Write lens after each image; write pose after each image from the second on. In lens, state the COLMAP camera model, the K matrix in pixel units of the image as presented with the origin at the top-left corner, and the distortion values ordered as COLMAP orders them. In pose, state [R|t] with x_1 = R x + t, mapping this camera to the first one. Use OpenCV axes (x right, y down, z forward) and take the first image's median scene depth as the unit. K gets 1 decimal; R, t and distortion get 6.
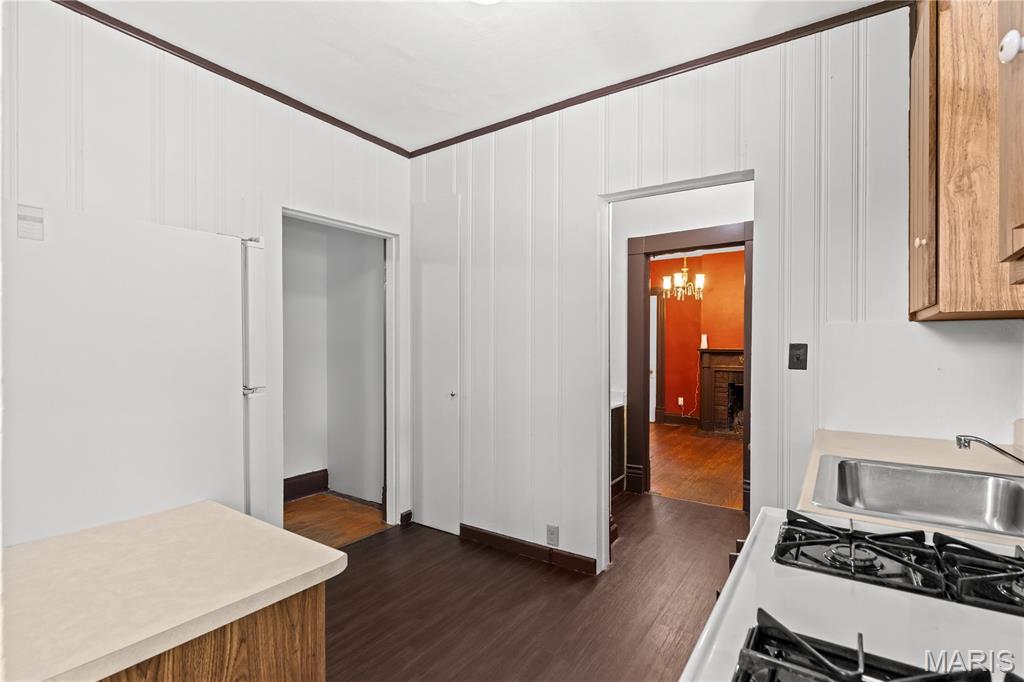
lens RADIAL K [[468.6, 0, 512.7], [0, 468.6, 356.7], [0, 0, 1]] dist [-0.000785, 0.000303]
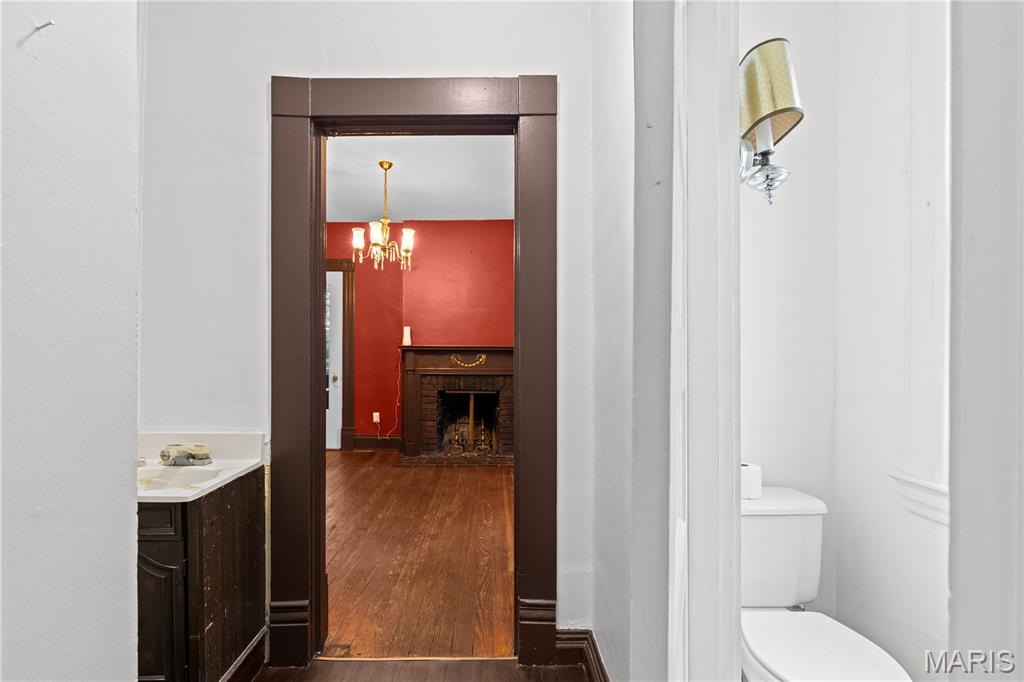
lens RADIAL K [[468.6, 0, 504.3], [0, 468.6, 350.3], [0, 0, 1]] dist [-0.000785, 0.000303]
pose [[0.809438, 0.001858, 0.587203, 0.106773], [0.010009, 0.999806, -0.016961, 0.005204], [-0.587120, 0.019606, 0.809262, 0.340034]]
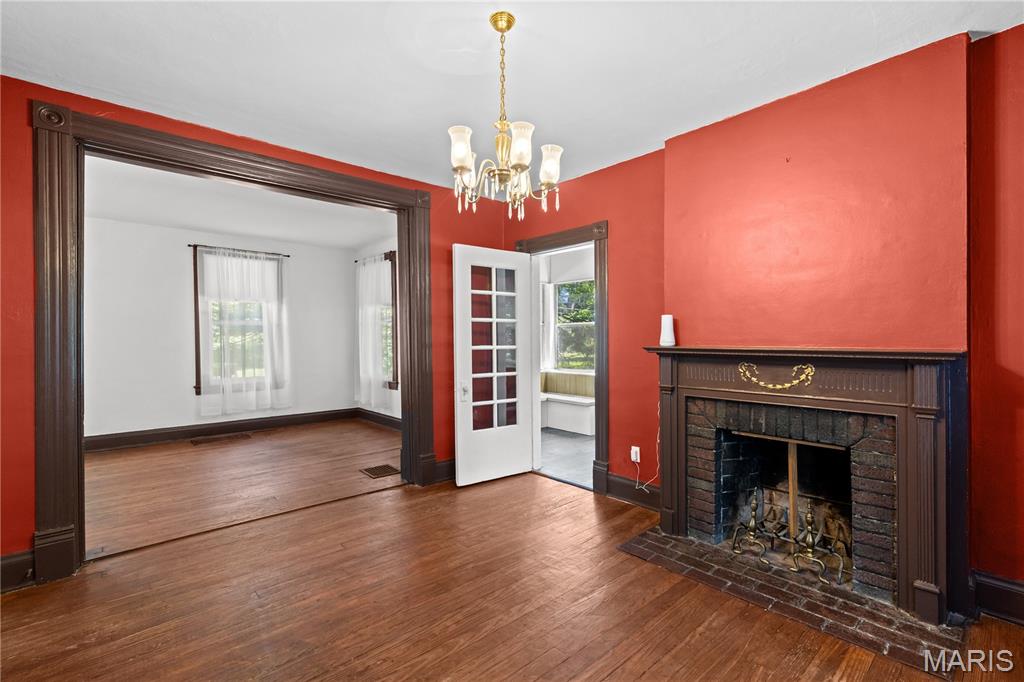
lens RADIAL K [[468.6, 0, 510.2], [0, 468.6, 344.0], [0, 0, 1]] dist [-0.000785, 0.000303]
pose [[0.974748, 0.000924, -0.223305, 0.402493], [-0.003733, 0.999919, -0.012160, -0.014742], [0.223275, 0.012686, 0.974673, 0.587460]]
